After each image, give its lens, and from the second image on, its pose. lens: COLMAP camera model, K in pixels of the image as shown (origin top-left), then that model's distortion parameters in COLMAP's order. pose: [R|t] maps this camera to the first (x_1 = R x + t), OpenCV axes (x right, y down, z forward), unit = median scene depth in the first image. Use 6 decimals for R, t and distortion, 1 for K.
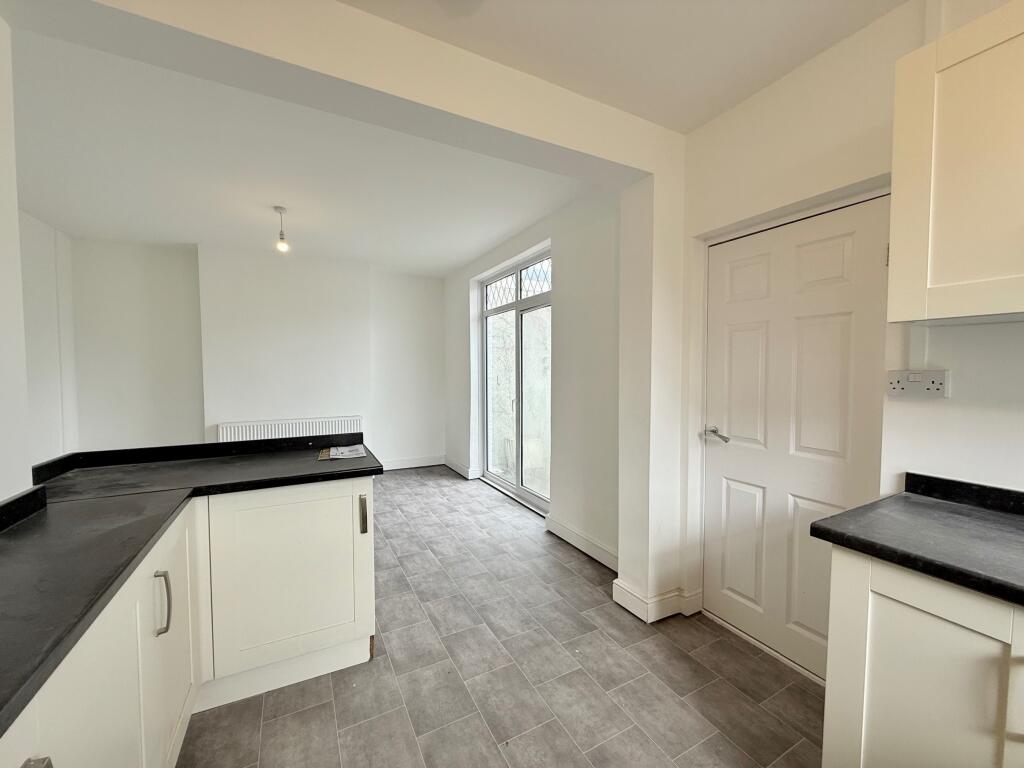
lens RADIAL K [[408.9, 0, 510.0], [0, 408.9, 376.5], [0, 0, 1]] dist [0.001498, -0.001288]
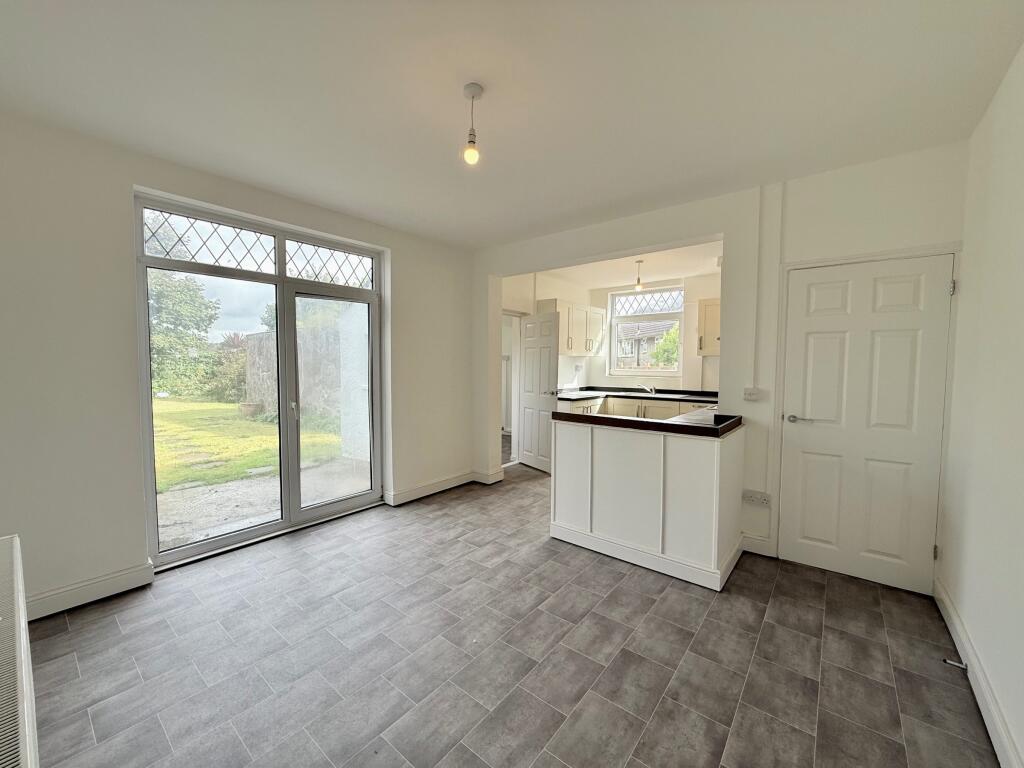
lens RADIAL K [[408.9, 0, 513.8], [0, 408.9, 383.9], [0, 0, 1]] dist [0.001498, -0.001288]
pose [[-0.389838, -0.053460, 0.919331, -1.214916], [0.019078, 0.997630, 0.066103, -0.036816], [-0.920686, 0.043309, -0.387894, 1.281099]]
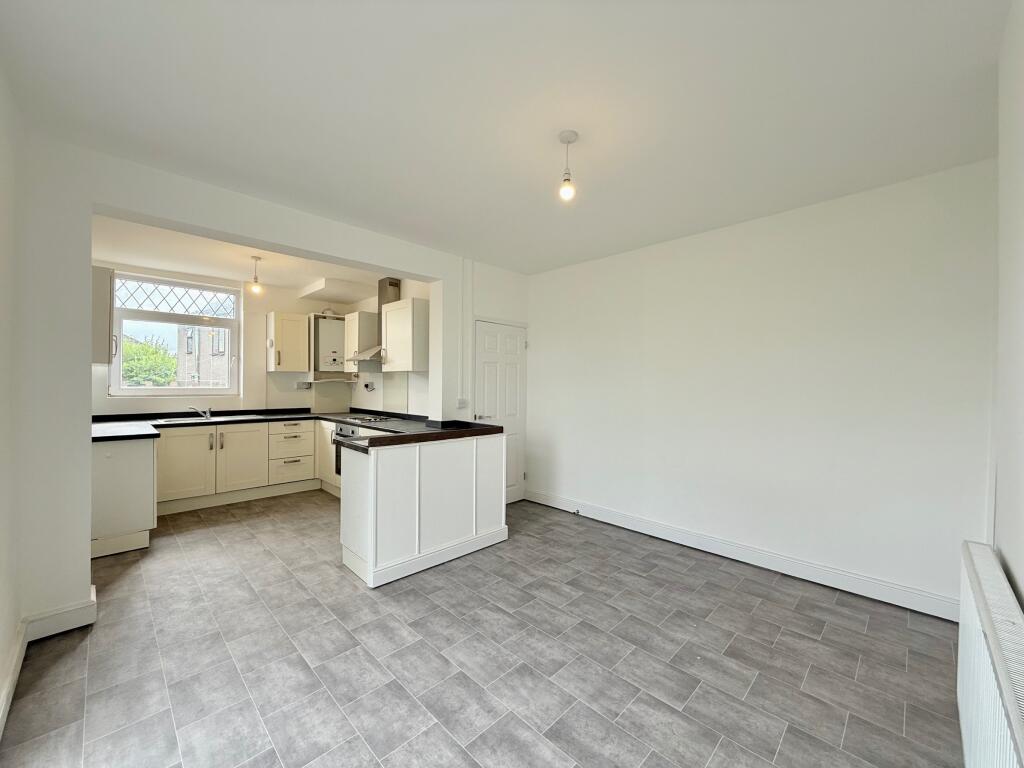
lens RADIAL K [[408.9, 0, 509.8], [0, 408.9, 383.6], [0, 0, 1]] dist [0.001498, -0.001288]
pose [[-0.956087, -0.014990, -0.292698, -0.305041], [-0.023544, 0.999392, 0.025723, -0.041681], [0.292135, 0.031484, -0.955859, 1.719701]]
